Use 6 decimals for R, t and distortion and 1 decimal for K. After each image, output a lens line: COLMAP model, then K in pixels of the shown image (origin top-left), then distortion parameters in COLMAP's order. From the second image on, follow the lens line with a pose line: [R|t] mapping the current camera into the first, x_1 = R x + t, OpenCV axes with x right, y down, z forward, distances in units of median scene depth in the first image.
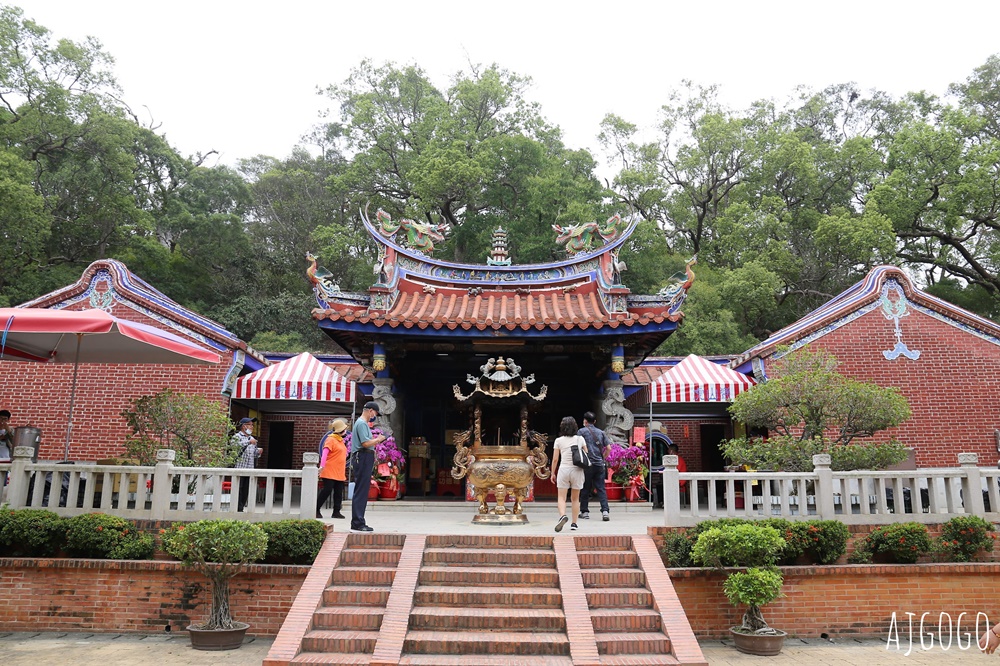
lens RADIAL K [[707.4, 0, 500.0], [0, 707.4, 333.0], [0, 0, 1]] dist [-0.138452, 0.093197]
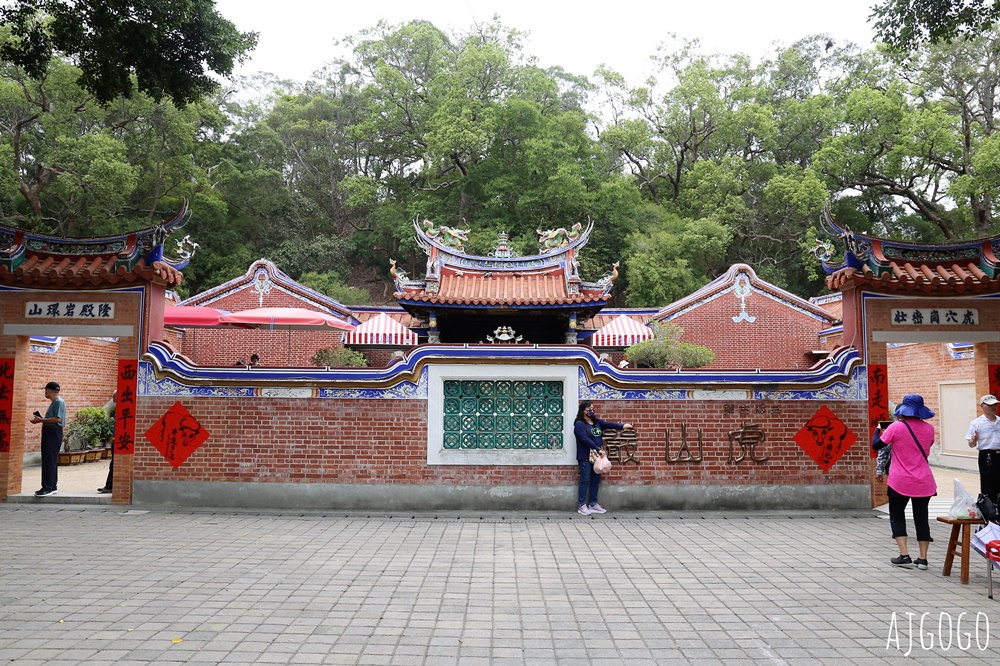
lens RADIAL K [[804.5, 0, 500.0], [0, 804.5, 333.0], [0, 0, 1]] dist [-0.089342, -0.001995]
pose [[1.000000, 0.000030, 0.000854, -0.010465], [-0.000144, 0.991038, 0.133580, -0.190787], [-0.000843, -0.133580, 0.991038, -0.919205]]
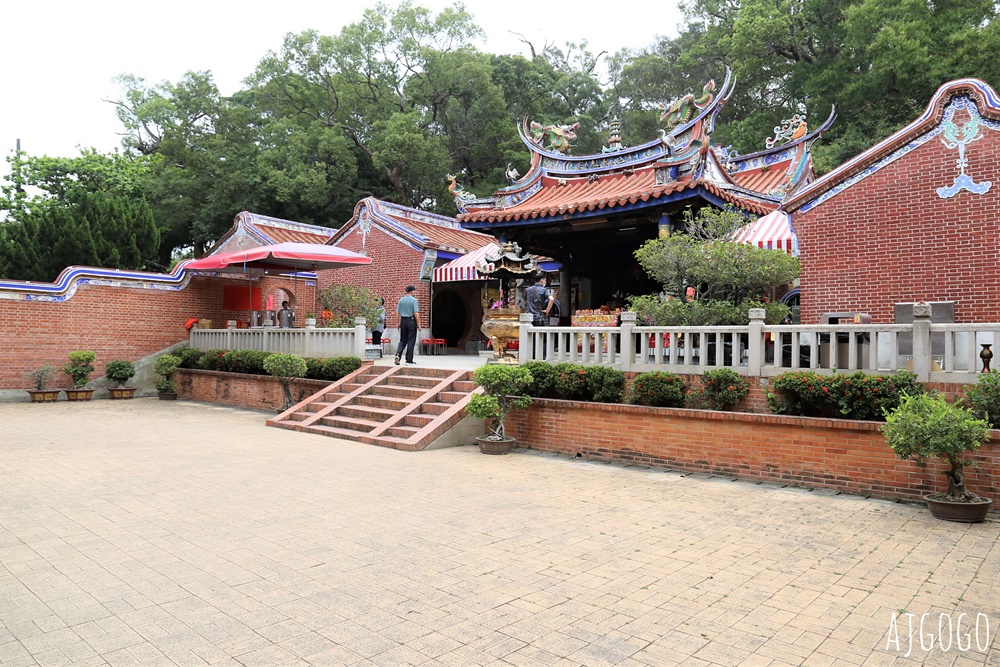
lens RADIAL K [[707.4, 0, 500.0], [0, 707.4, 333.5], [0, 0, 1]] dist [-0.138452, 0.093197]
pose [[0.741514, -0.006469, -0.670906, 0.702341], [0.133365, 0.981421, 0.137939, 0.014641], [0.657549, -0.191759, 0.728600, -0.002111]]
